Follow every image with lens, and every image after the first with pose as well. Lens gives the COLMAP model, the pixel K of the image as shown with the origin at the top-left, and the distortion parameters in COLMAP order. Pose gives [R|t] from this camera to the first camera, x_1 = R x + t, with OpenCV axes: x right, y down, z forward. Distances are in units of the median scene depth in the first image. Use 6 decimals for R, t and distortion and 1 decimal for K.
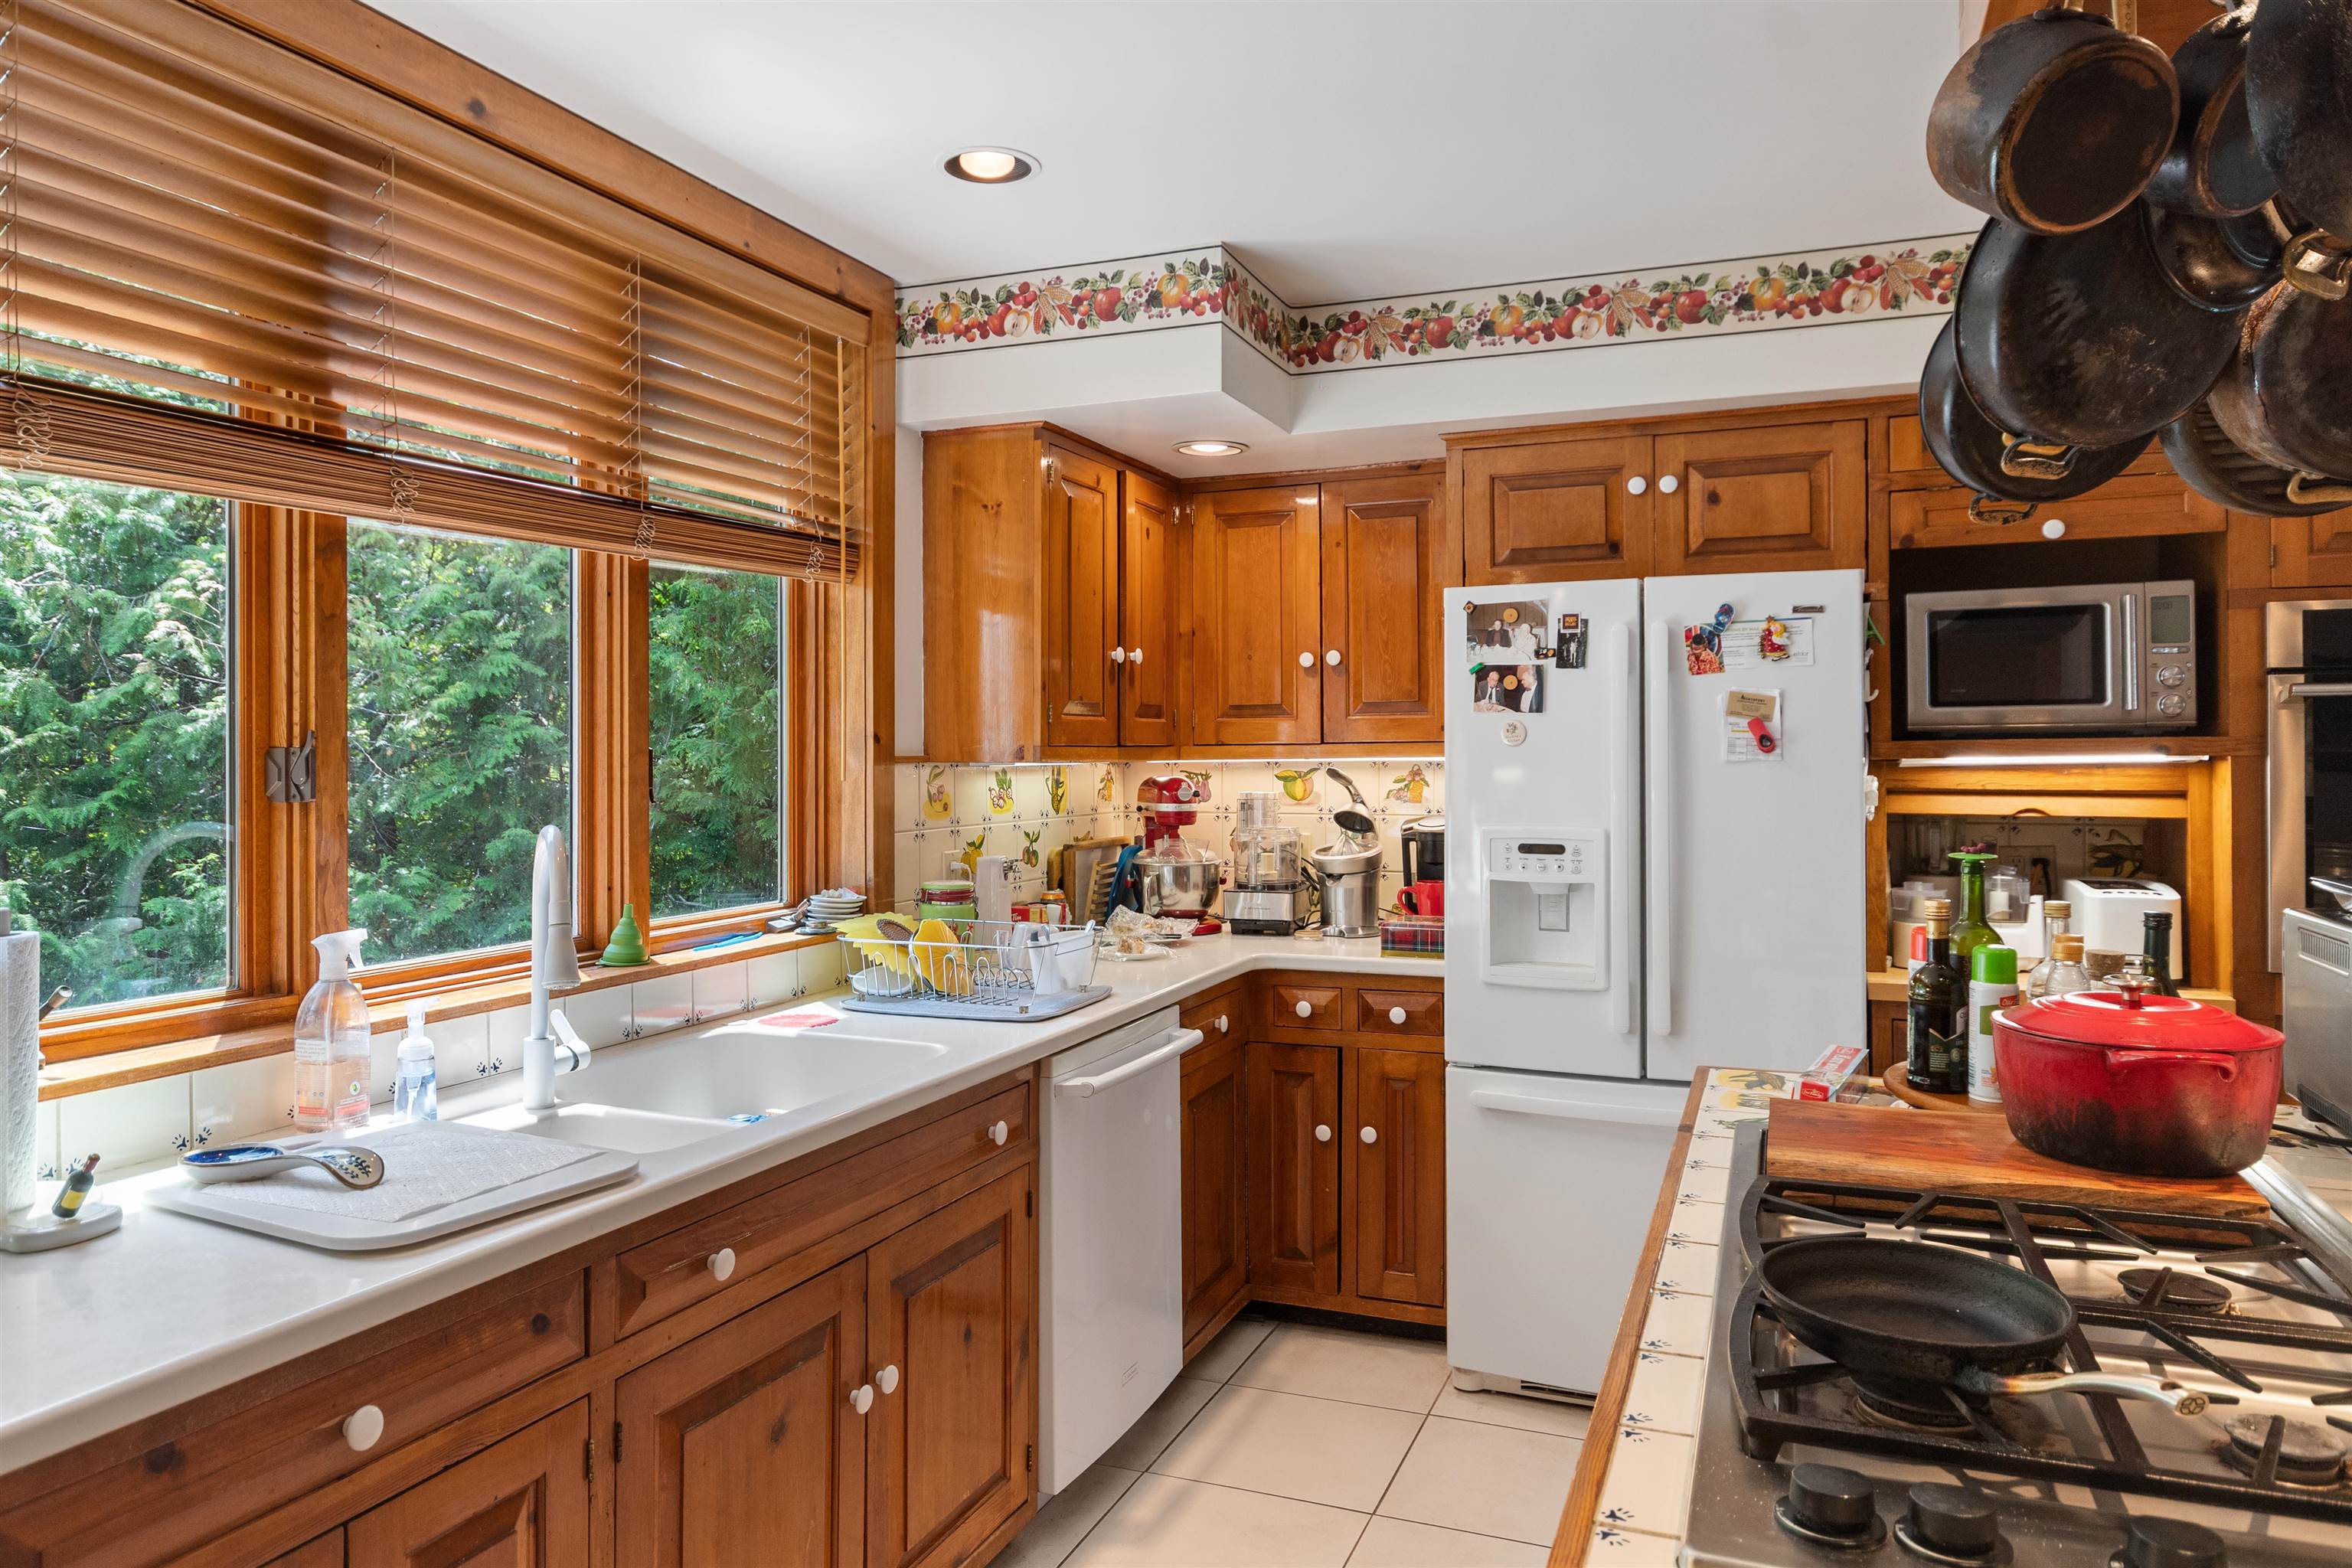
lens RADIAL K [[1545.2, 0, 1176.0], [0, 1545.2, 784.0], [0, 0, 1]] dist [-0.002147, -0.000614]
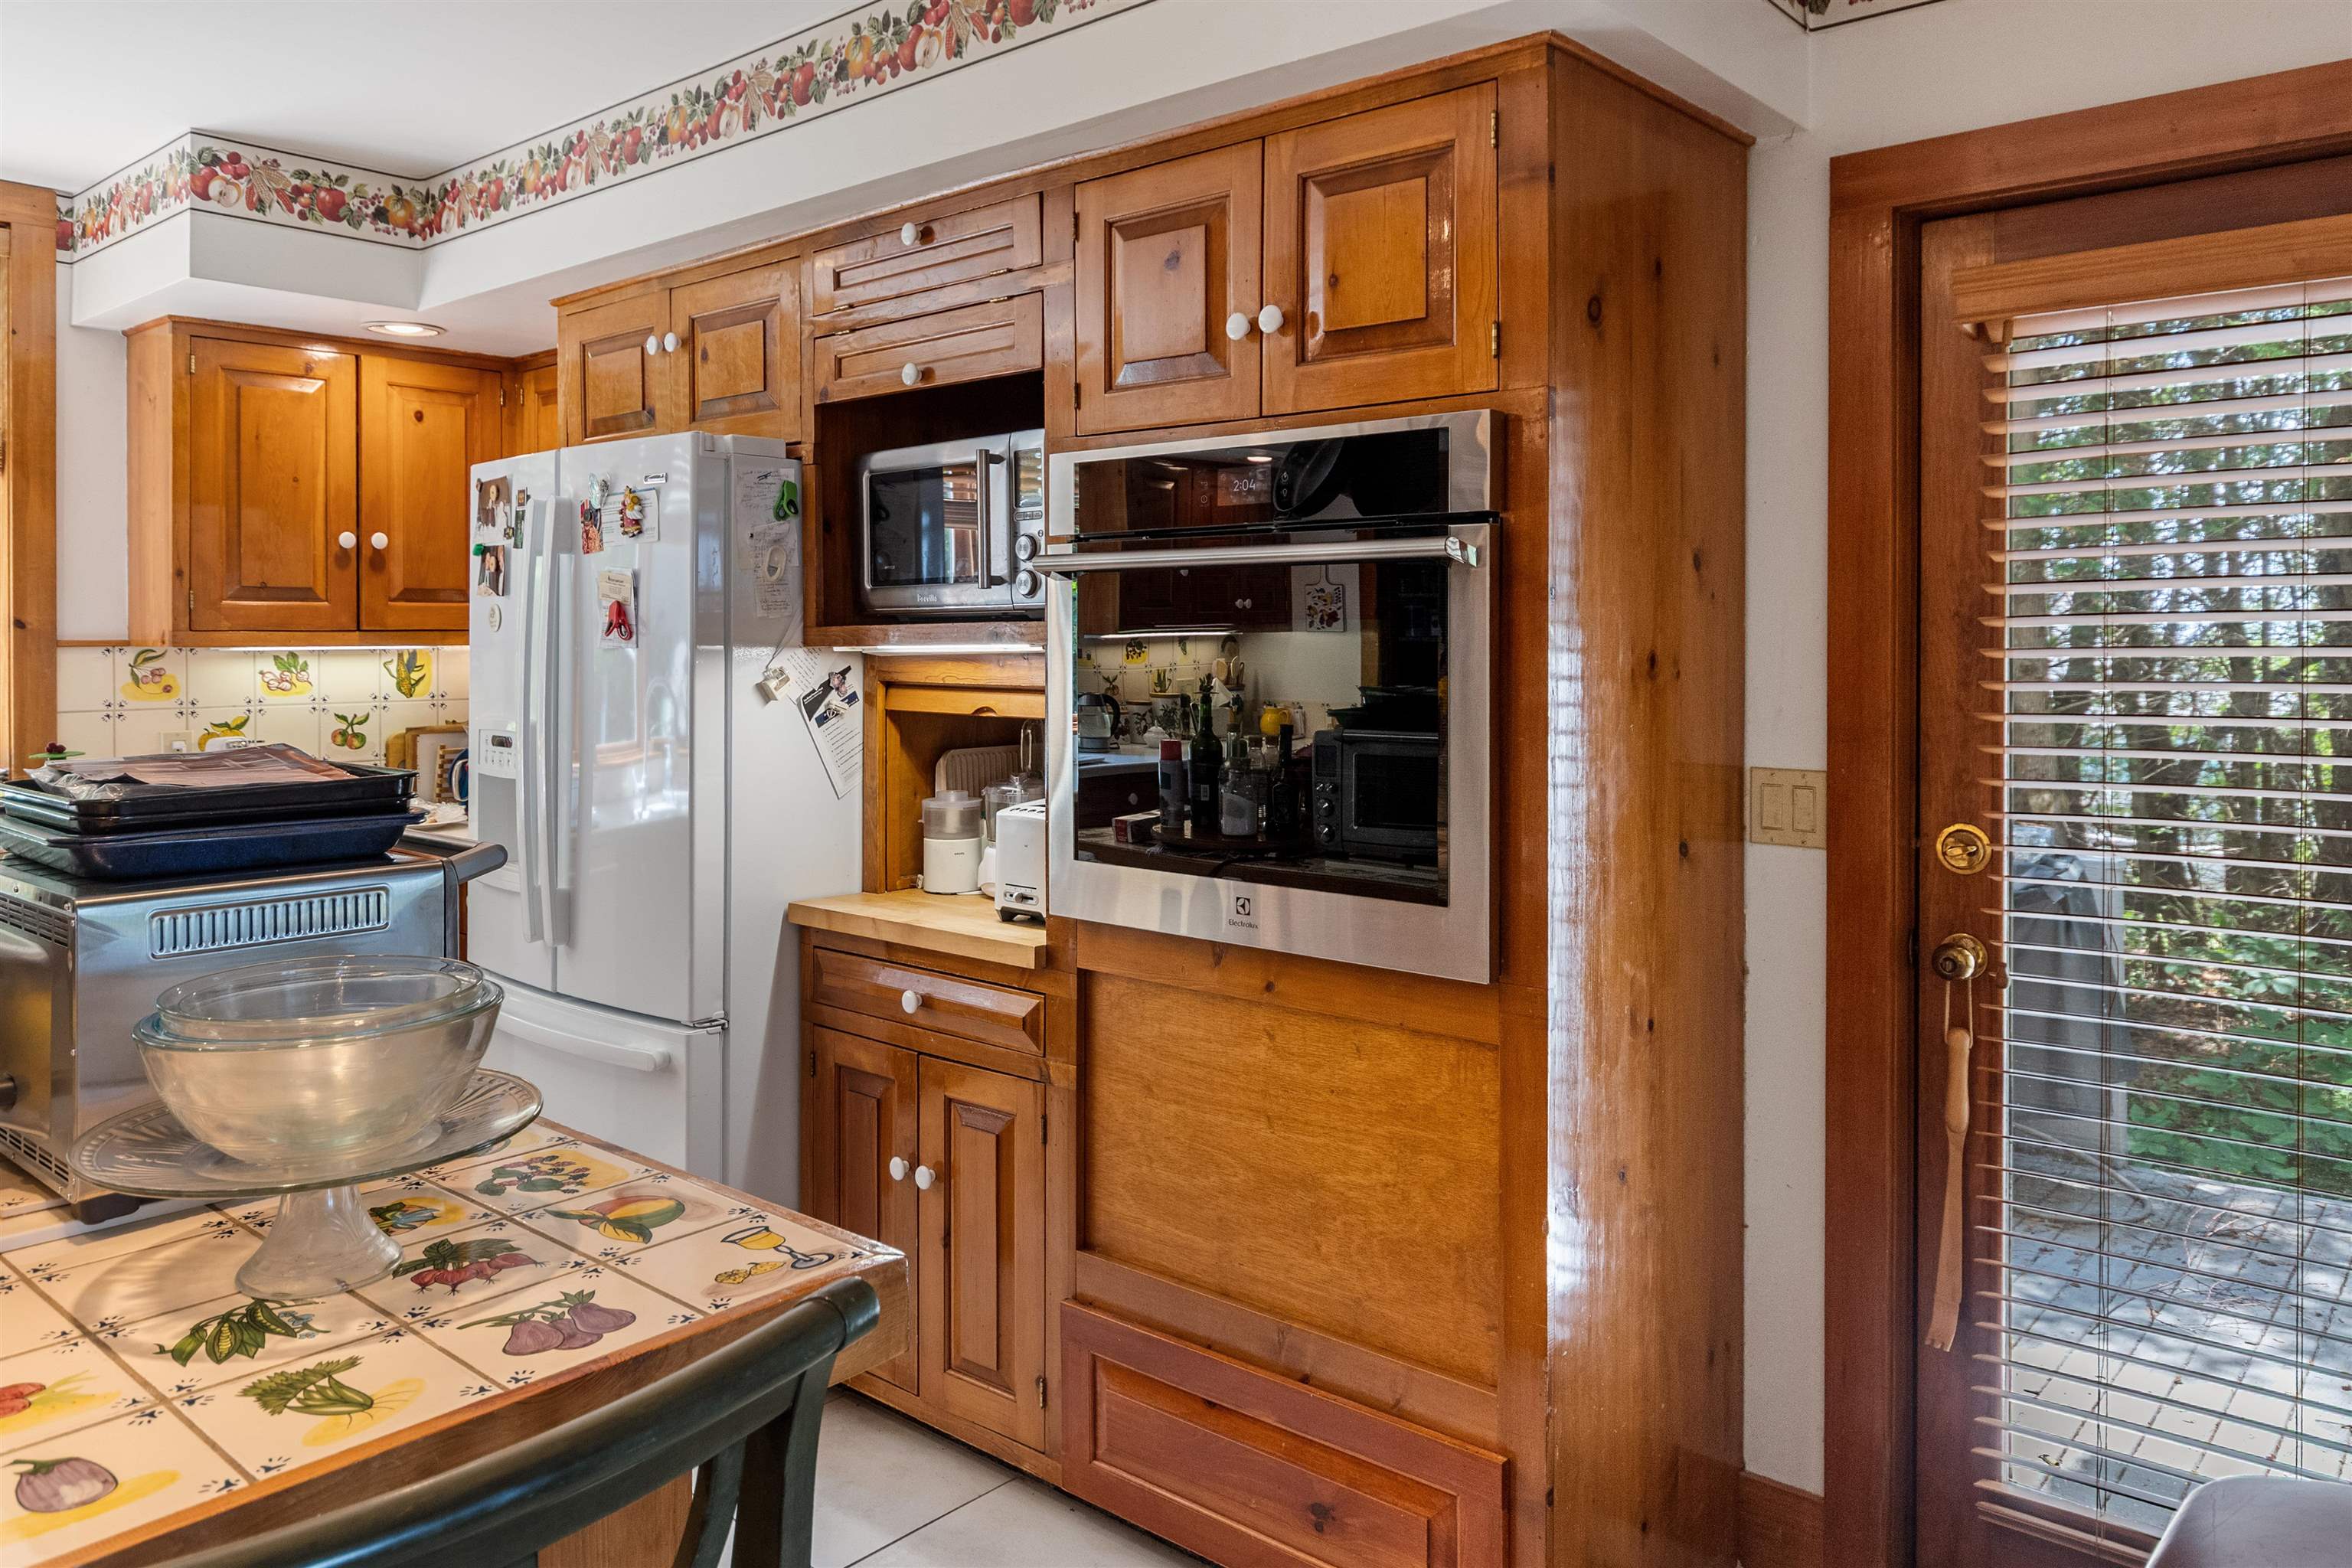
lens RADIAL K [[1651.1, 0, 1176.9], [0, 1651.1, 679.3], [0, 0, 1]] dist [0.005037, 0.002199]
pose [[0.944018, 0.010354, -0.329732, 0.941210], [-0.007892, 0.999930, 0.008803, -0.007553], [0.329800, -0.005708, 0.944033, 0.186082]]
